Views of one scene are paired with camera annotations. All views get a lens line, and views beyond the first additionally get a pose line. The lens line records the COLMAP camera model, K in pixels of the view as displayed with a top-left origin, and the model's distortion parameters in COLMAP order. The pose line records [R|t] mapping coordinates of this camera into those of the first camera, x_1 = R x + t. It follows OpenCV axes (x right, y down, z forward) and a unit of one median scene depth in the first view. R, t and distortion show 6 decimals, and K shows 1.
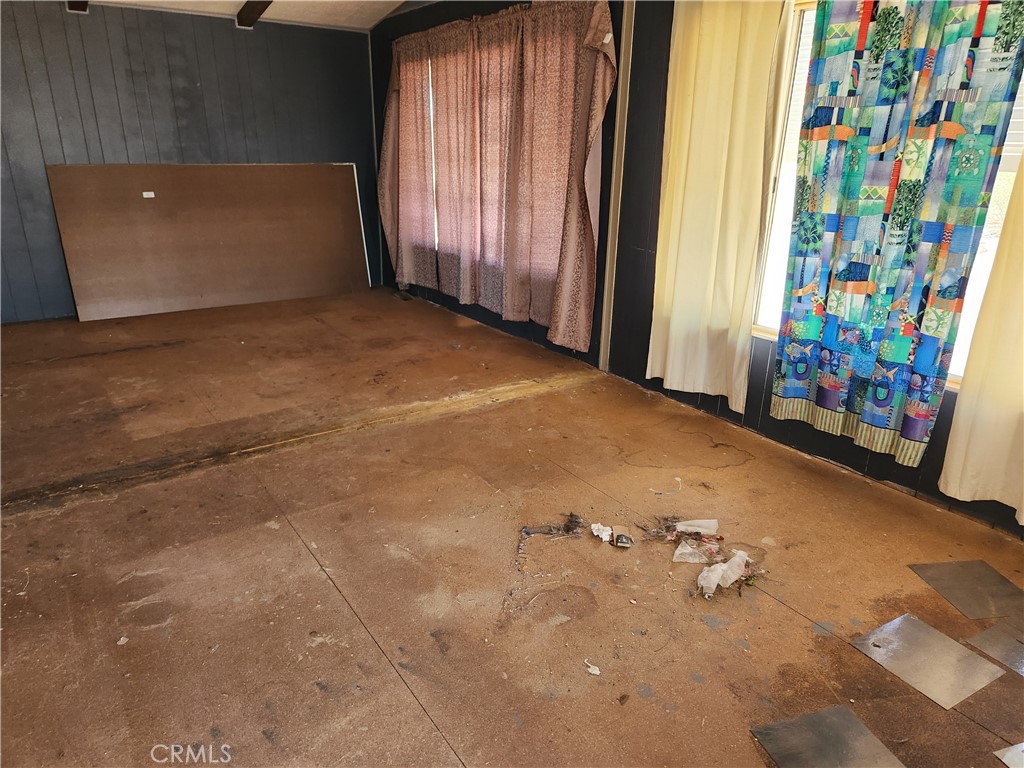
lens RADIAL K [[686.0, 0, 515.7], [0, 686.0, 388.1], [0, 0, 1]] dist [0.059836, -0.041580]
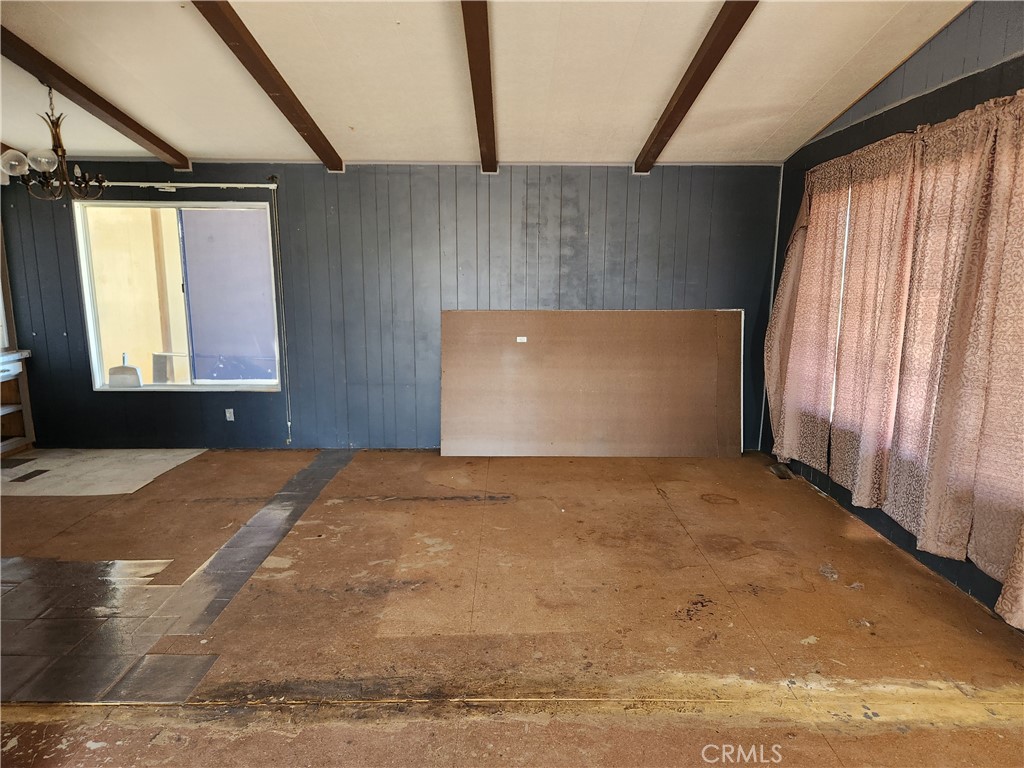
lens RADIAL K [[686.0, 0, 510.5], [0, 686.0, 389.2], [0, 0, 1]] dist [0.059836, -0.041580]
pose [[0.825297, 0.088141, -0.557777, 0.019659], [-0.184988, 0.975440, -0.119570, -0.100386], [0.533539, 0.201863, 0.821333, 0.227250]]
